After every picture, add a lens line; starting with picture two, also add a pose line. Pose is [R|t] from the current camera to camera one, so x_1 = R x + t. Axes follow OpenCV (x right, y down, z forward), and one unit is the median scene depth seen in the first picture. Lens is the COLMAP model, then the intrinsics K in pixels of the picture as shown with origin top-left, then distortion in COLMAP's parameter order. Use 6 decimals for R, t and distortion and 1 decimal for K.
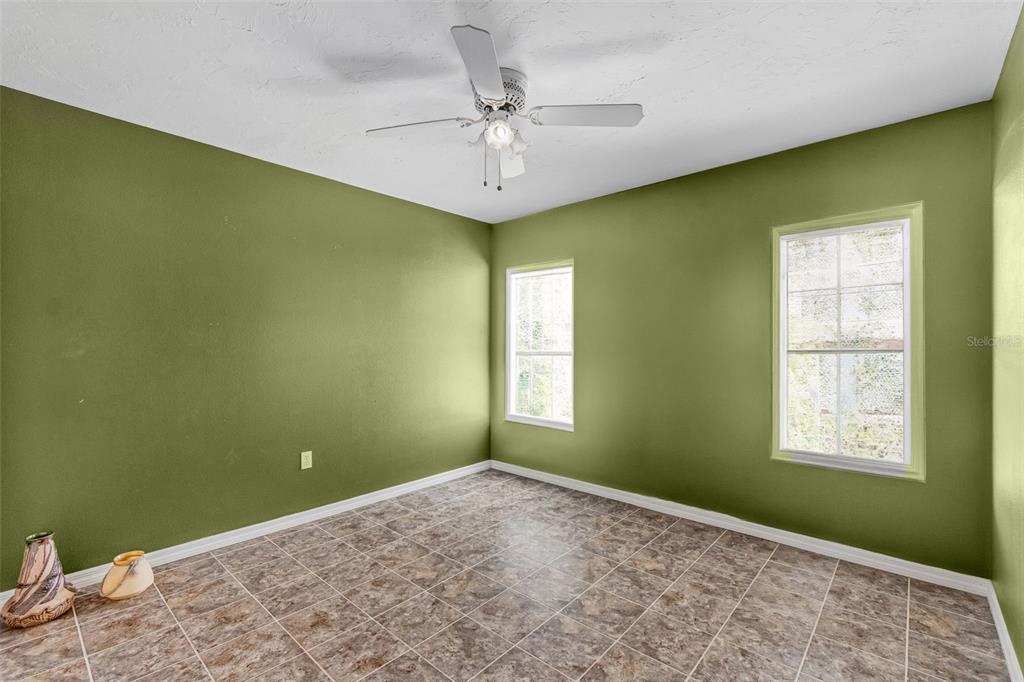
lens RADIAL K [[463.7, 0, 508.1], [0, 463.7, 340.0], [0, 0, 1]] dist [0.000908, -0.000513]
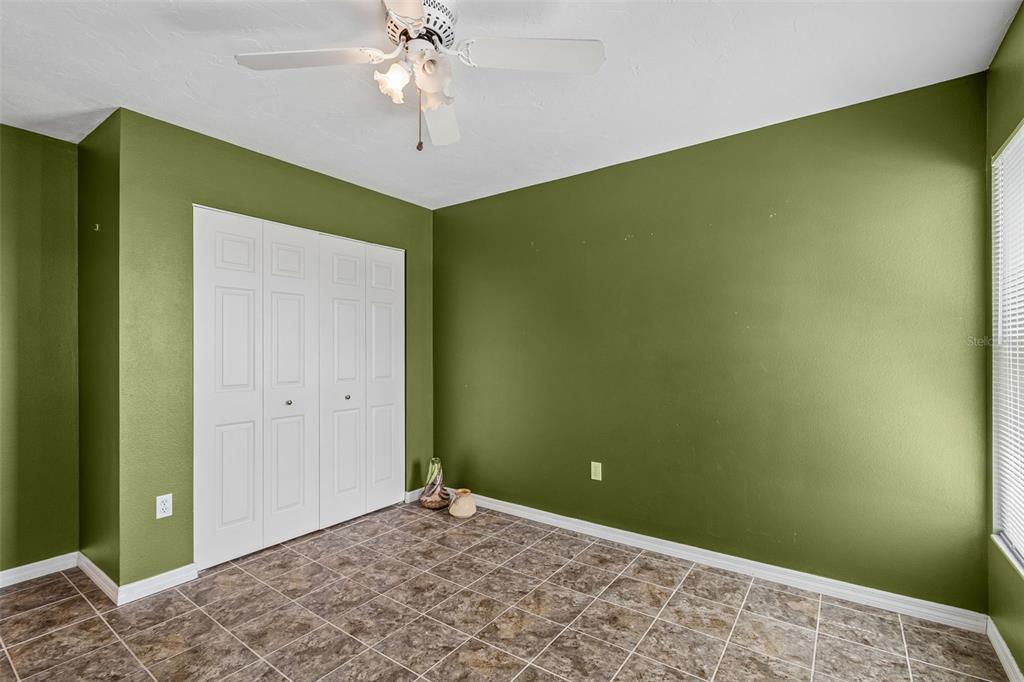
lens RADIAL K [[463.7, 0, 508.1], [0, 463.7, 340.0], [0, 0, 1]] dist [0.000908, -0.000513]
pose [[0.096571, -0.017960, -0.995164, 0.616624], [0.009671, 0.999807, -0.017105, -0.003078], [0.995279, -0.007972, 0.096726, 0.858505]]
